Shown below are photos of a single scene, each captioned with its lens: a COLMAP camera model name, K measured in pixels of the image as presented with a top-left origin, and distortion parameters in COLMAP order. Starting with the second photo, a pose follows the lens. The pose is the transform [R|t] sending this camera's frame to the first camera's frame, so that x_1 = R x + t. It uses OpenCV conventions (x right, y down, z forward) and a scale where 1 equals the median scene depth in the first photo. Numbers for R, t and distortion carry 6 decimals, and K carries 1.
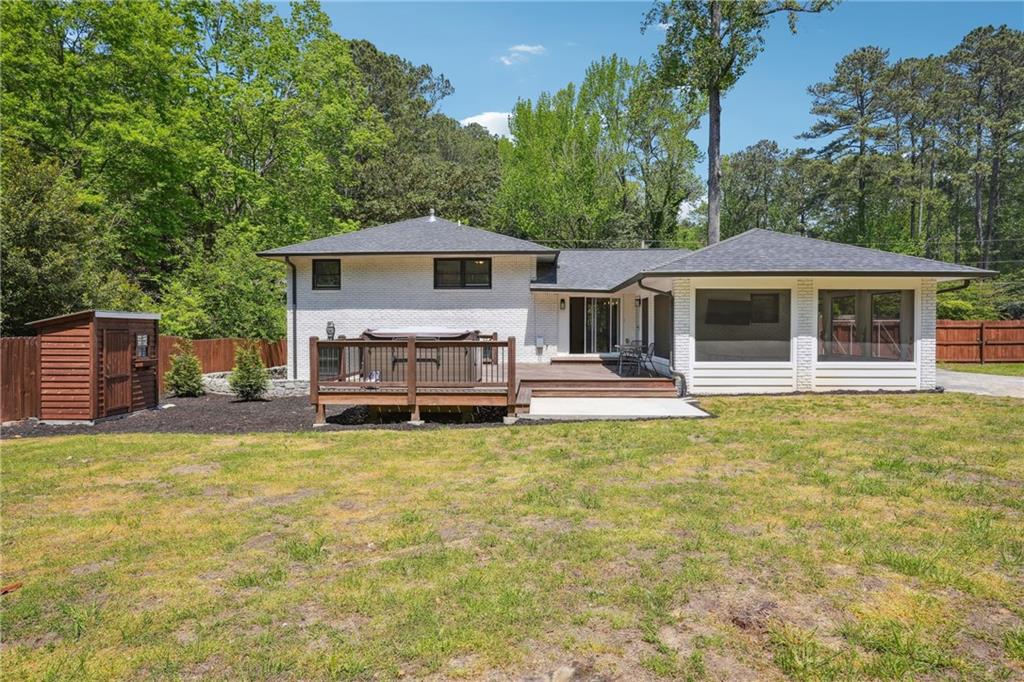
lens RADIAL K [[643.1, 0, 512.0], [0, 643.1, 341.0], [0, 0, 1]] dist [-0.038066, 0.070821]
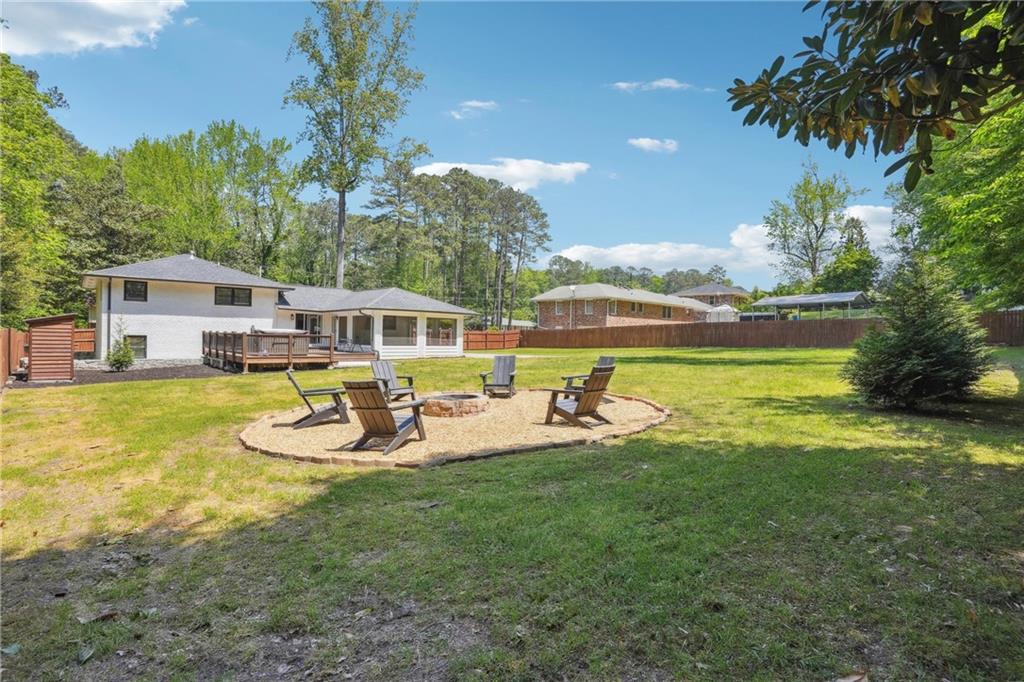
lens RADIAL K [[536.0, 0, 509.6], [0, 536.0, 345.2], [0, 0, 1]] dist [-0.002004, 0.000149]
pose [[0.733409, 0.003794, 0.679777, -0.500838], [-0.005578, 0.999984, 0.000437, 0.018459], [-0.679764, -0.004112, 0.733419, -0.534085]]
